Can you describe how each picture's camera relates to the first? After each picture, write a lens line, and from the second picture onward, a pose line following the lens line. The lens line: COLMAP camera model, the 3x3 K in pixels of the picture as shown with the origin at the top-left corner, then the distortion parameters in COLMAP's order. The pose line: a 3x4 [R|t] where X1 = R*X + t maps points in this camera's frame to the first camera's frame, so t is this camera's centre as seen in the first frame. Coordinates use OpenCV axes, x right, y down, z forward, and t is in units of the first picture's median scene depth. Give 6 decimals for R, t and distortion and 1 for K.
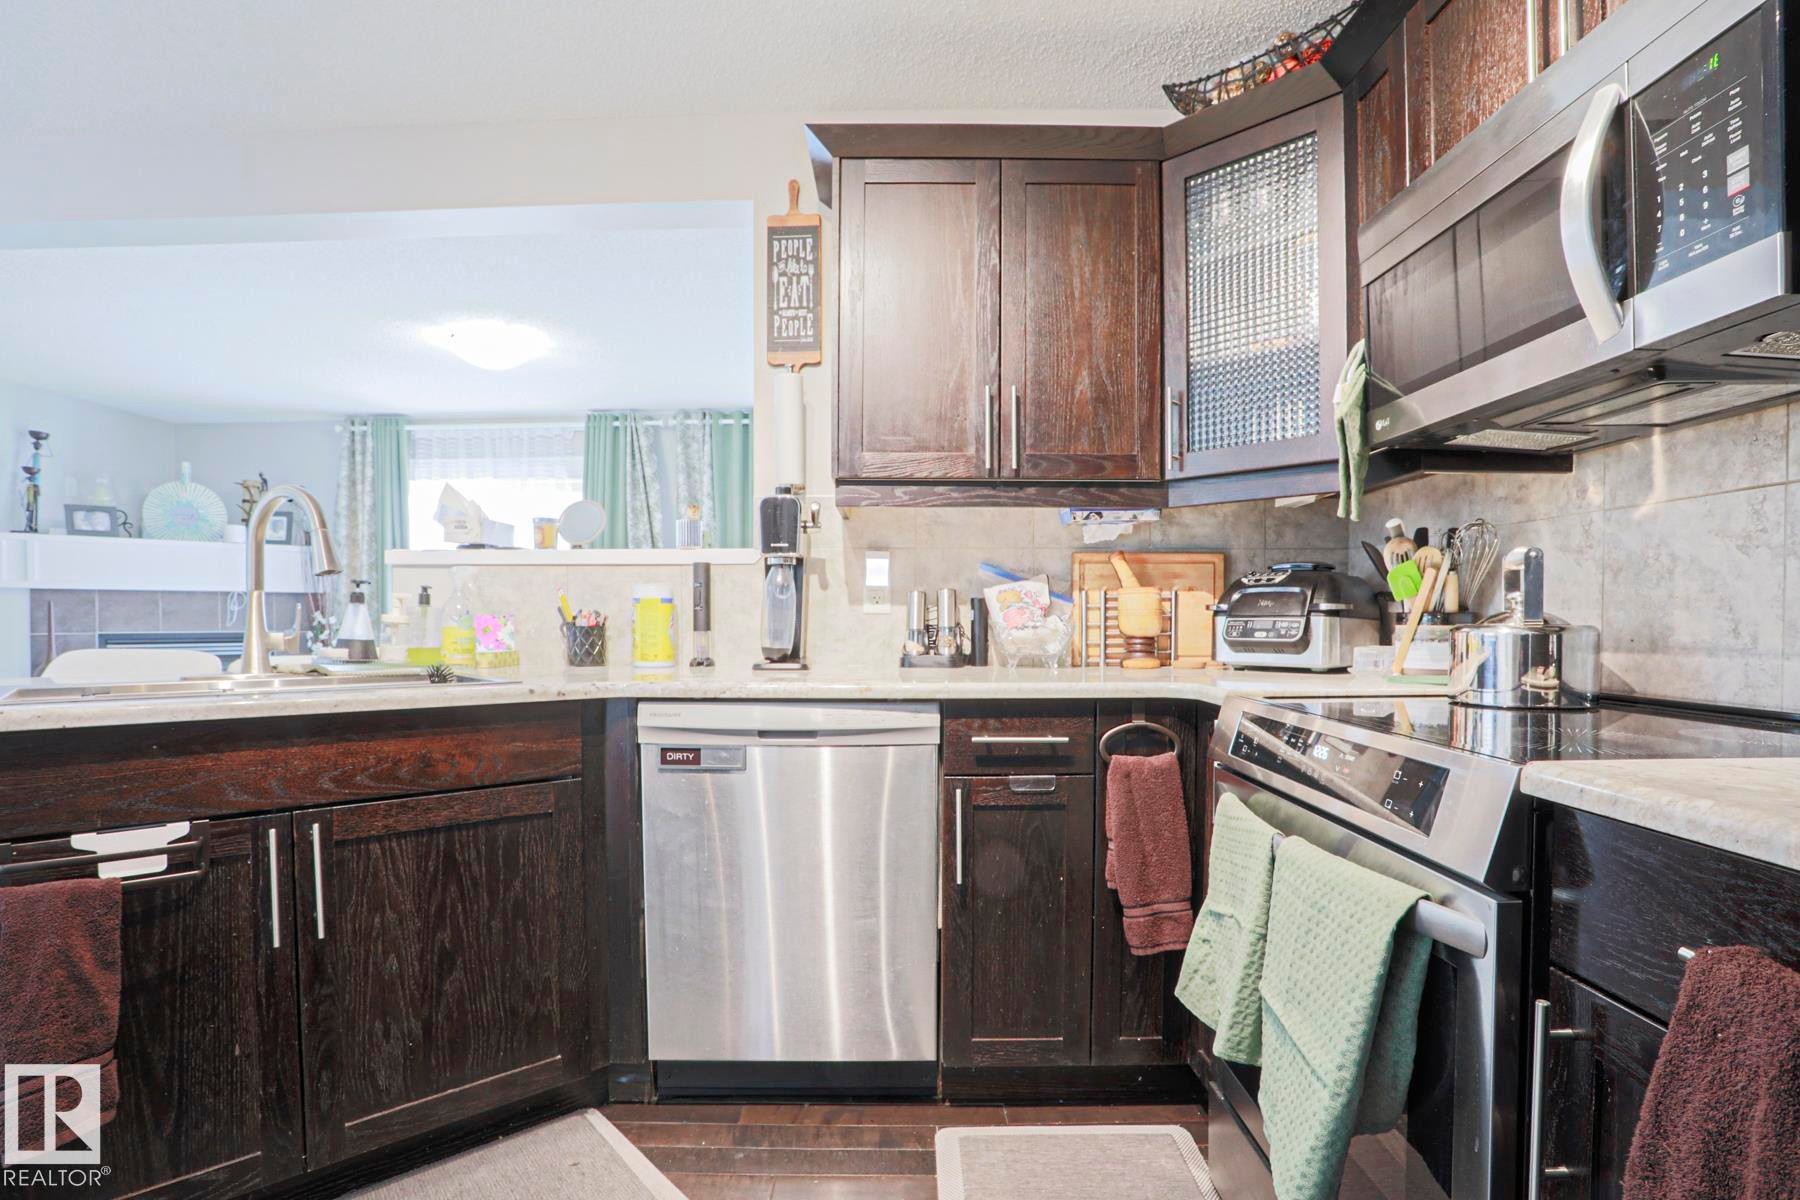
lens RADIAL K [[894.7, 0, 902.1], [0, 894.7, 633.2], [0, 0, 1]] dist [-0.064279, 0.027690]
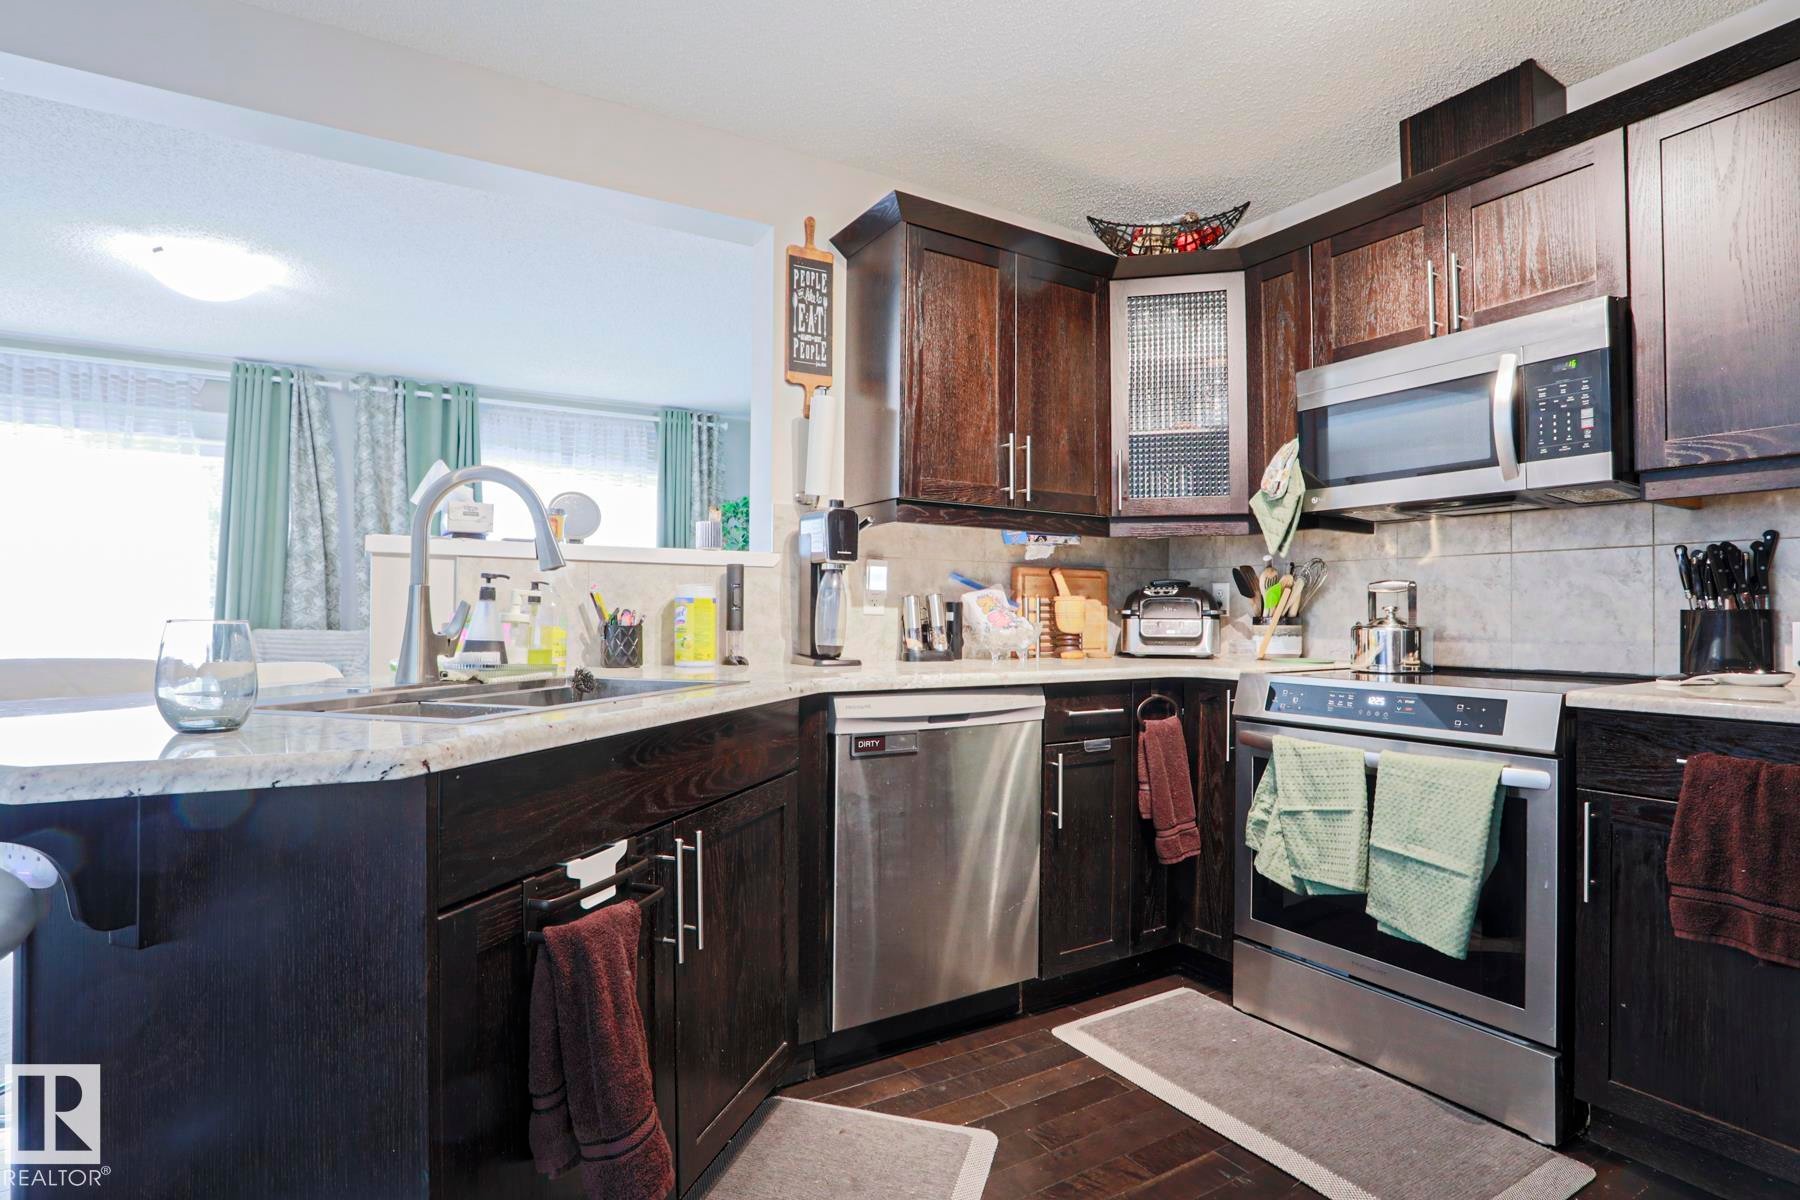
lens RADIAL K [[896.0, 0, 902.4], [0, 896.0, 601.0], [0, 0, 1]] dist [-0.060462, 0.026999]
pose [[0.853727, 0.014546, 0.520517, -0.661376], [0.002970, 0.999457, -0.032801, -0.002302], [-0.520712, 0.029549, 0.853221, 0.018323]]
